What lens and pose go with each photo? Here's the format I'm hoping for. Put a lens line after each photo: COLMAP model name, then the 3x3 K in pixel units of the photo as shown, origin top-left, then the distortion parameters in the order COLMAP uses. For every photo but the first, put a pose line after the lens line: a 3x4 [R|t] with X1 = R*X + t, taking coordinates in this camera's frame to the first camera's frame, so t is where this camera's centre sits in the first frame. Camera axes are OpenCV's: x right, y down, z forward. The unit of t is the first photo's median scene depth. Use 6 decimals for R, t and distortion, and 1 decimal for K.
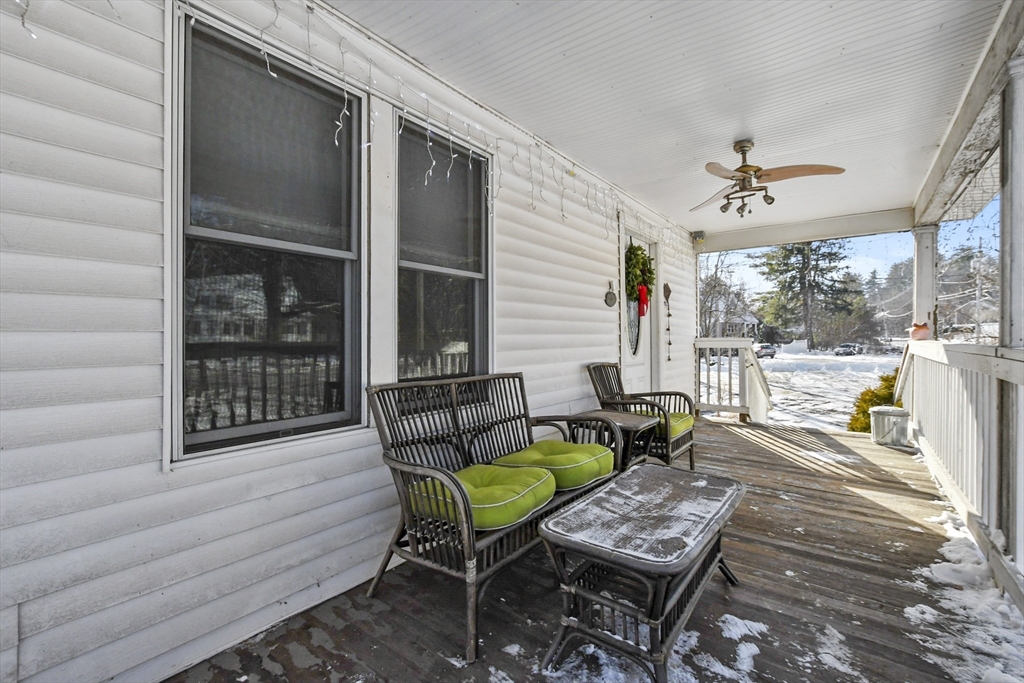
lens RADIAL K [[449.9, 0, 512.0], [0, 449.9, 341.5], [0, 0, 1]] dist [-0.003010, 0.000087]
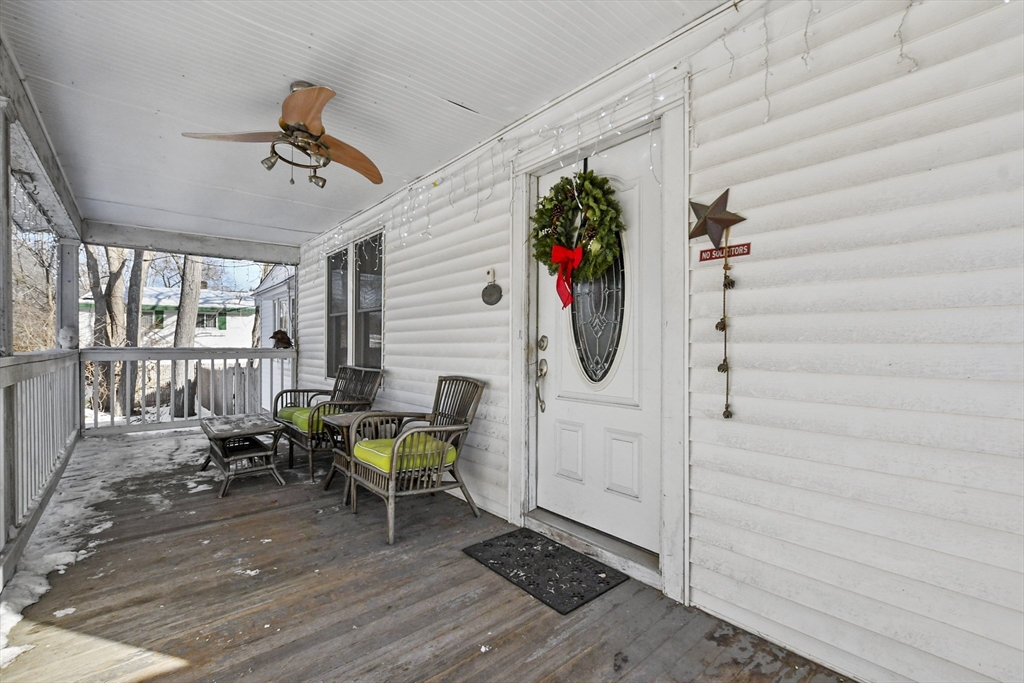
lens RADIAL K [[449.9, 0, 512.0], [0, 449.9, 341.5], [0, 0, 1]] dist [-0.003010, 0.000087]
pose [[-0.214811, -0.007967, -0.976623, 2.089908], [-0.009316, 0.999938, -0.006109, -0.032060], [0.976611, 0.007786, -0.214872, 2.666940]]
